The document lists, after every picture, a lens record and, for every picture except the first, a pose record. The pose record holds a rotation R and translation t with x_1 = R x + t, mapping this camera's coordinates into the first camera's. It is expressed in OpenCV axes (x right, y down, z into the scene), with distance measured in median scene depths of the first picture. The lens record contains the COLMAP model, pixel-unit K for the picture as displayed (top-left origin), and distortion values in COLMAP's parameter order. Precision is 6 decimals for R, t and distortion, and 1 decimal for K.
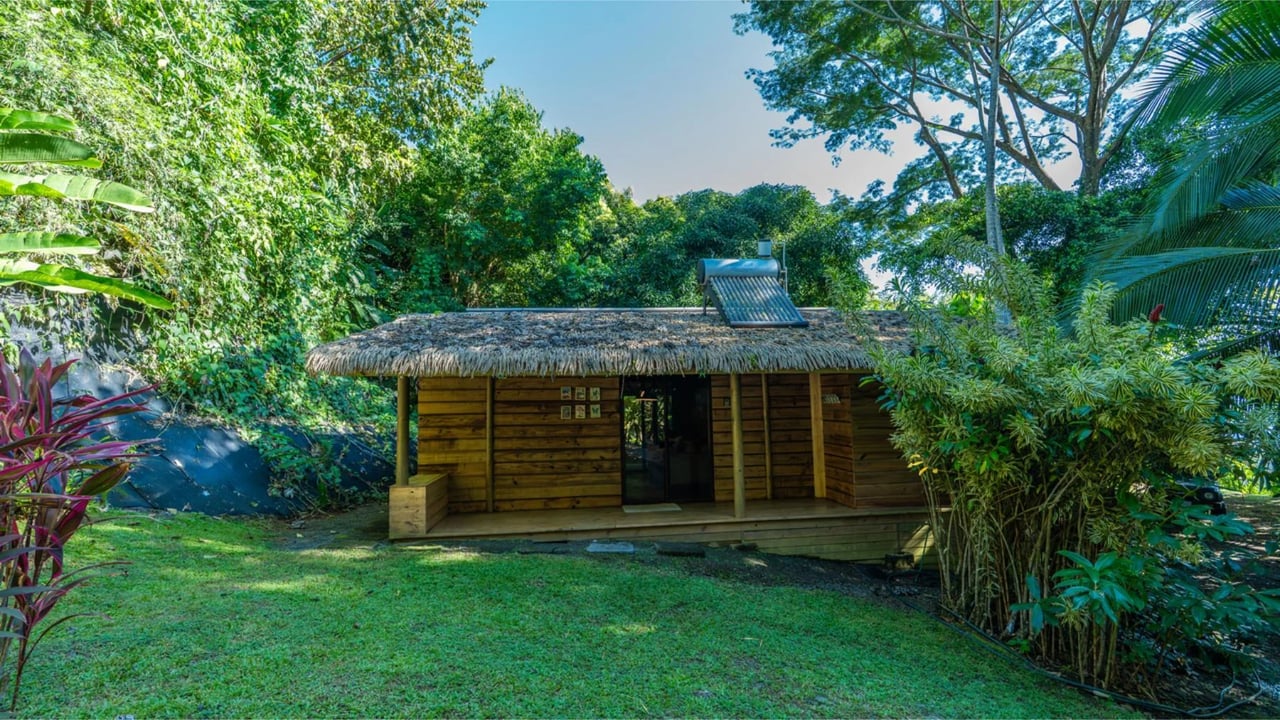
lens RADIAL K [[578.1, 0, 640.5], [0, 578.1, 362.7], [0, 0, 1]] dist [0.000535, -0.000151]
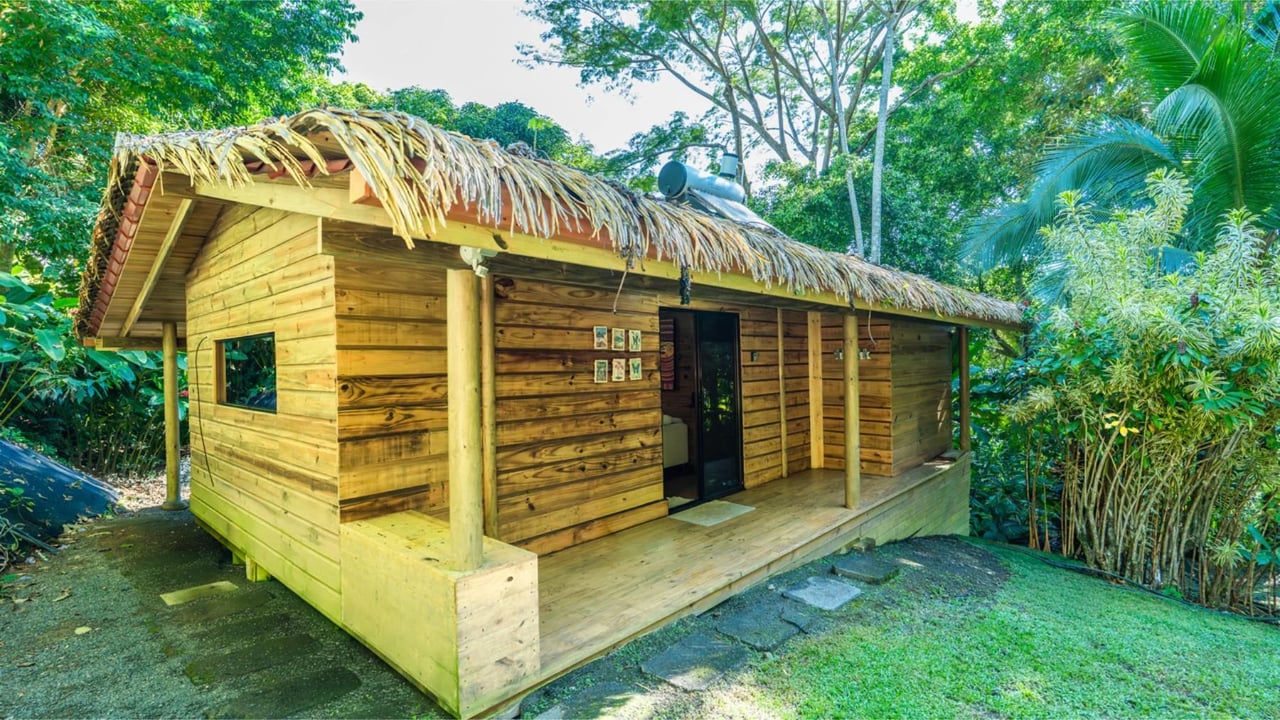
lens RADIAL K [[580.3, 0, 638.7], [0, 580.3, 358.3], [0, 0, 1]] dist [-0.004341, -0.000144]
pose [[0.777344, 0.009279, 0.629007, -0.457456], [-0.048217, 0.997829, 0.044868, 0.045180], [-0.627225, -0.065207, 0.776103, 0.527734]]
